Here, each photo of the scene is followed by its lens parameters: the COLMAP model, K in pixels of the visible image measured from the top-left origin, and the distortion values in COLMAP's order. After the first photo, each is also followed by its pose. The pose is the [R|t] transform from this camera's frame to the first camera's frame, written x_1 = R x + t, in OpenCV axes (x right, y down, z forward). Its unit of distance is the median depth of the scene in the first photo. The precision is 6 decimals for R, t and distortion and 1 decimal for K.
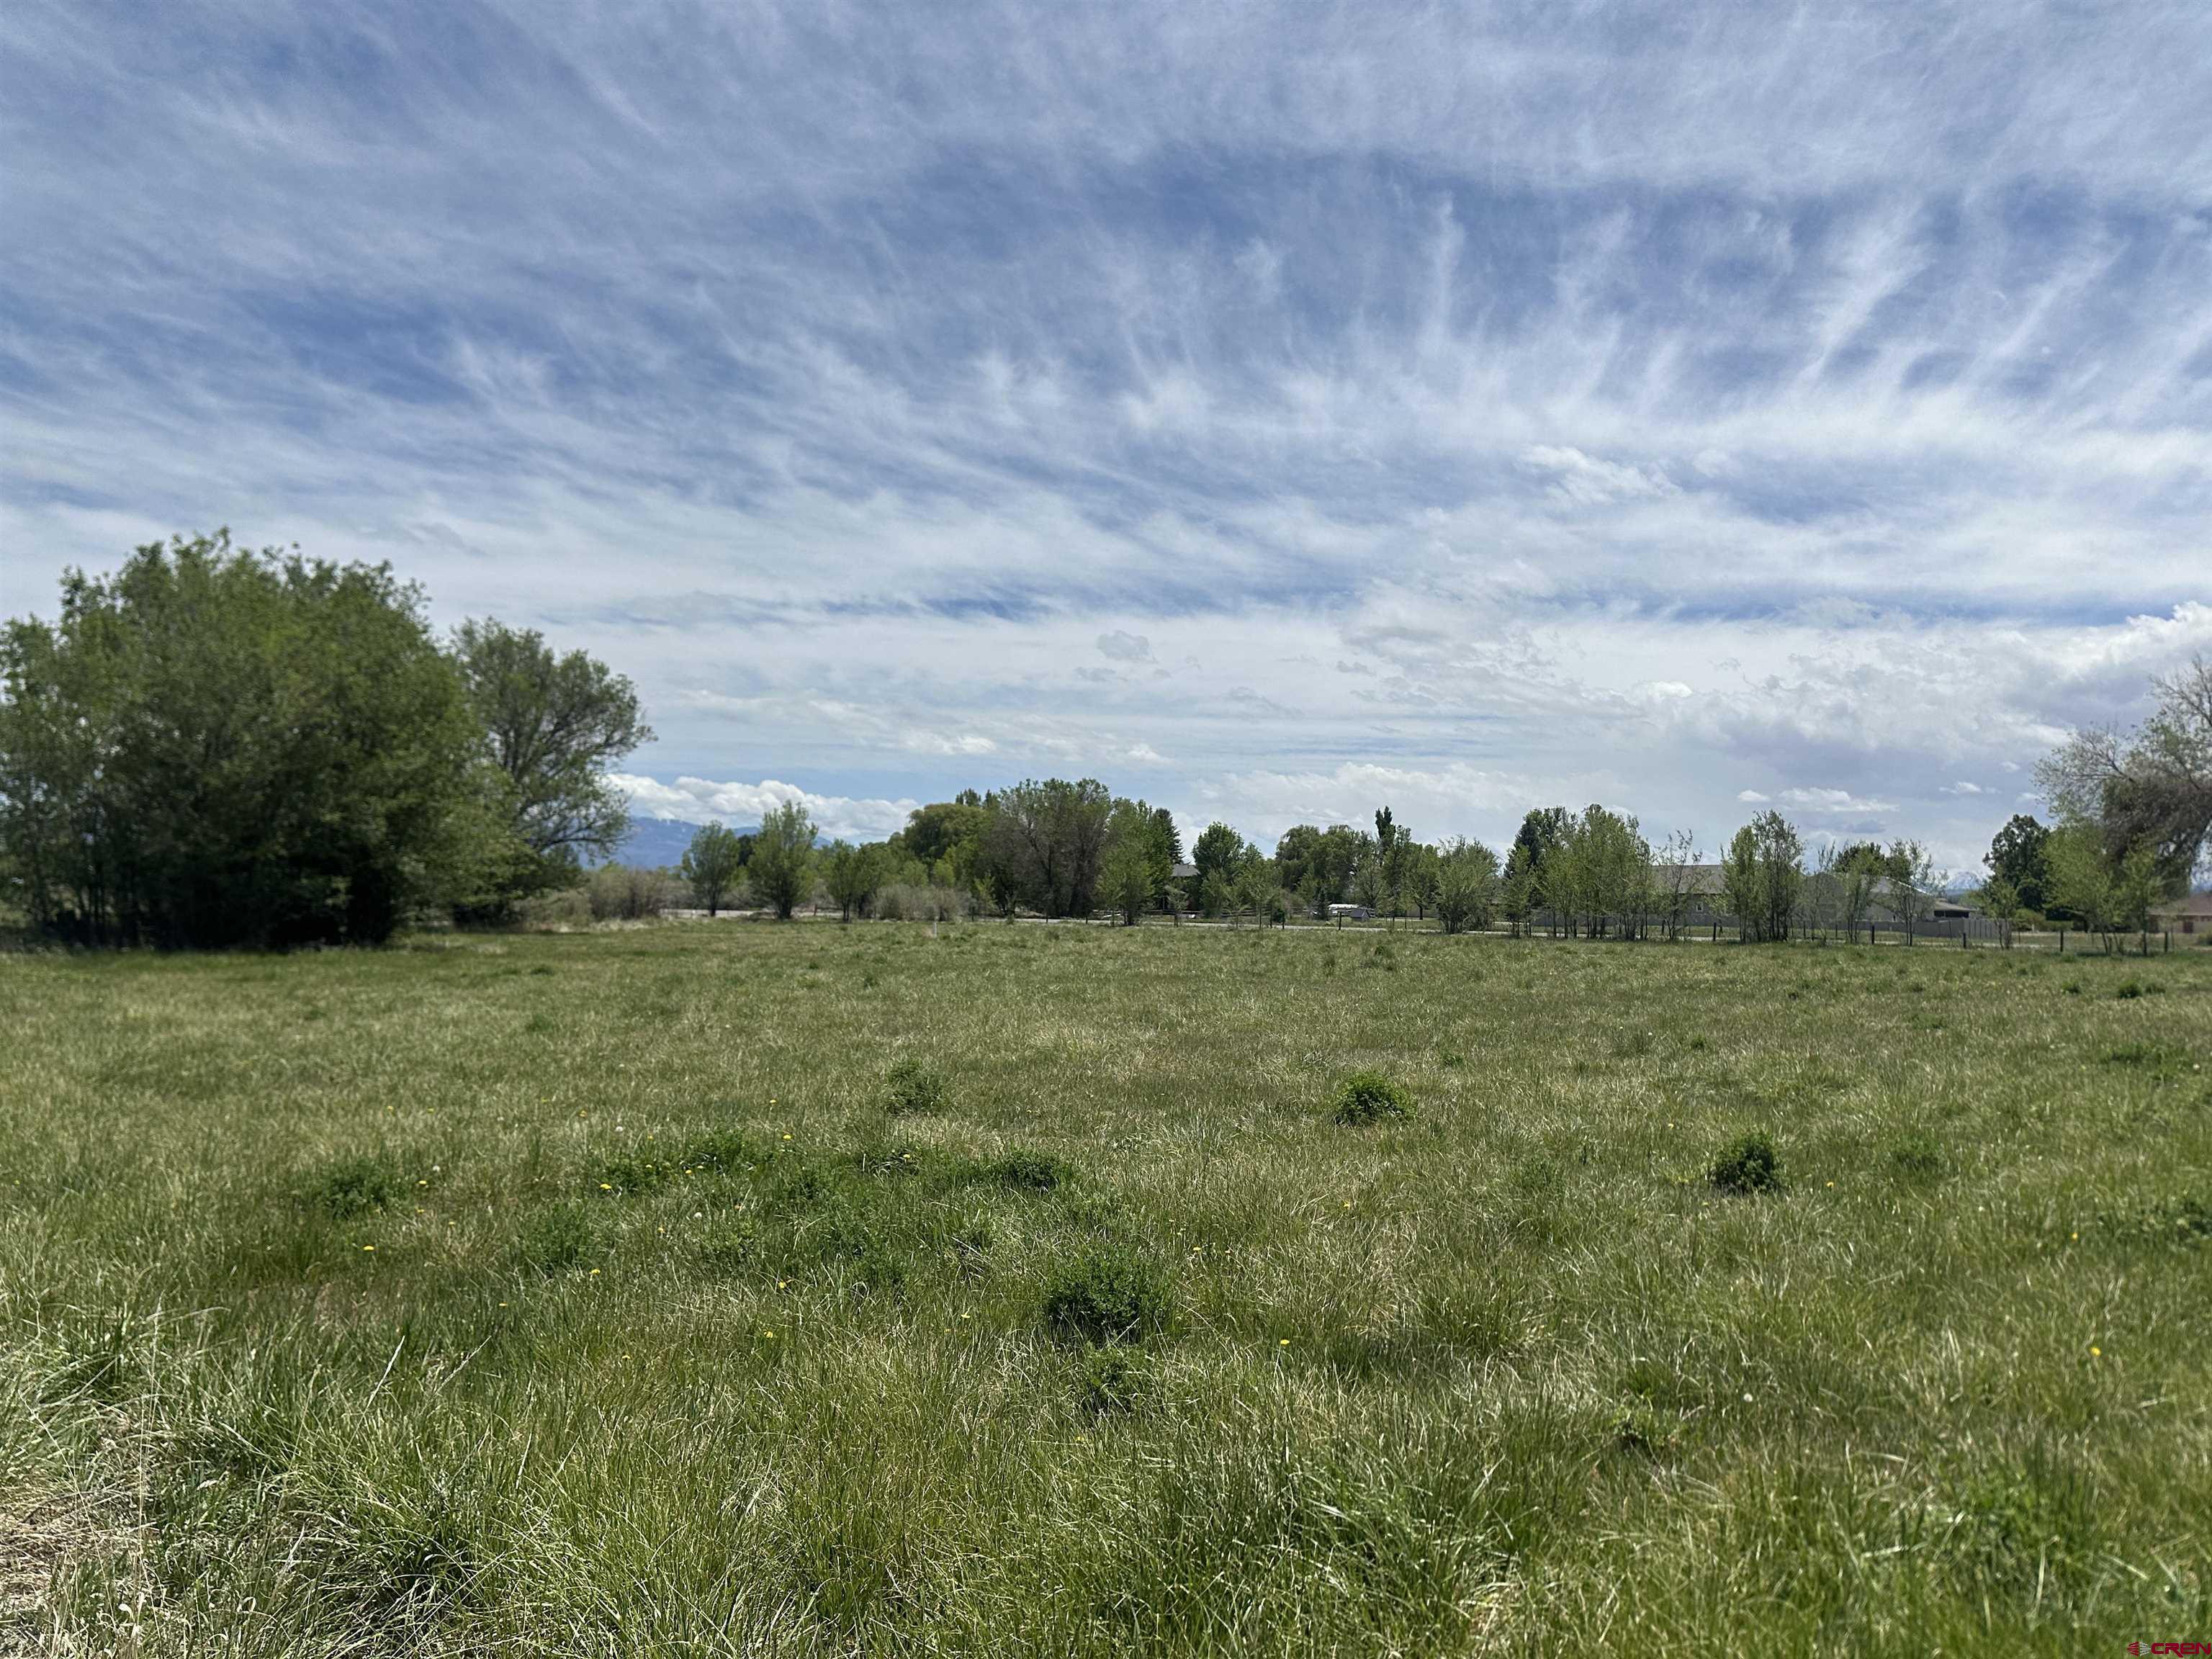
lens RADIAL K [[1538.1, 0, 1087.2], [0, 1538.1, 852.8], [0, 0, 1]] dist [0.169695, -0.271340]
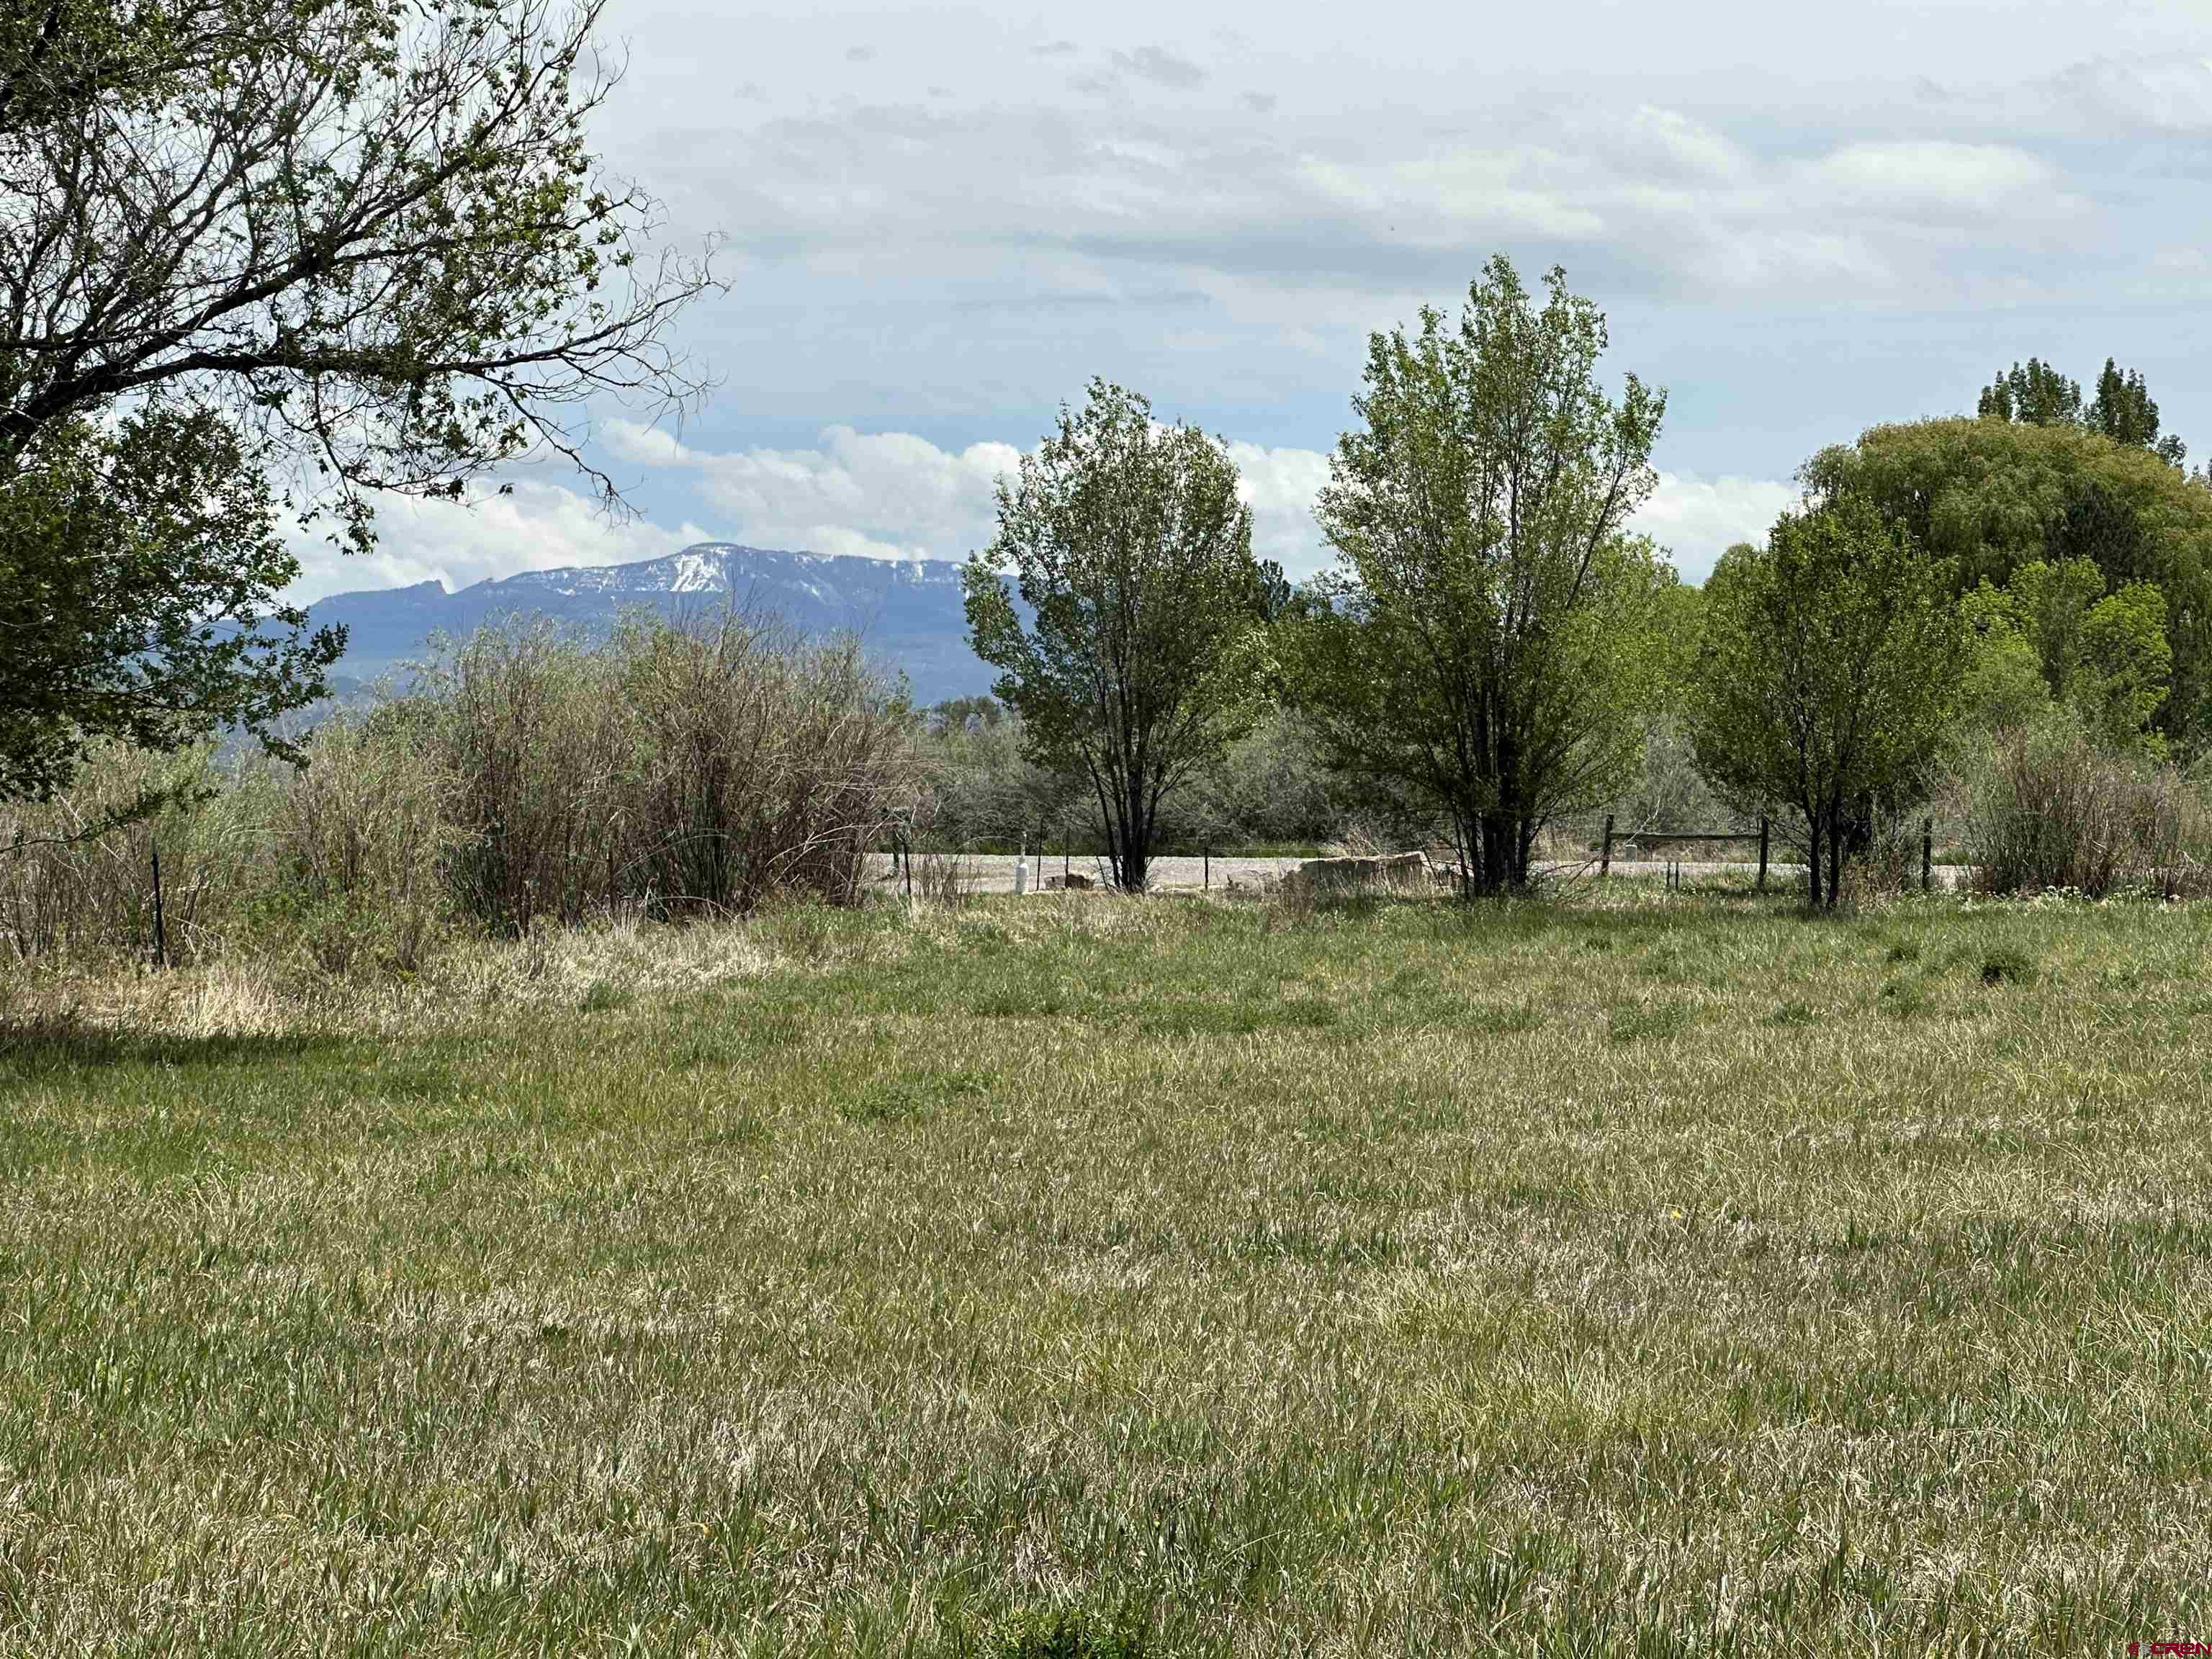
lens RADIAL K [[5230.6, 0, 1106.0], [0, 5230.6, 829.5], [0, 0, 1]] dist [-0.037008, -0.140985]
pose [[0.973912, -0.019271, -0.226108, -0.094305], [0.027245, 0.999110, 0.032202, 0.012385], [0.225286, -0.037522, 0.973570, 0.357123]]
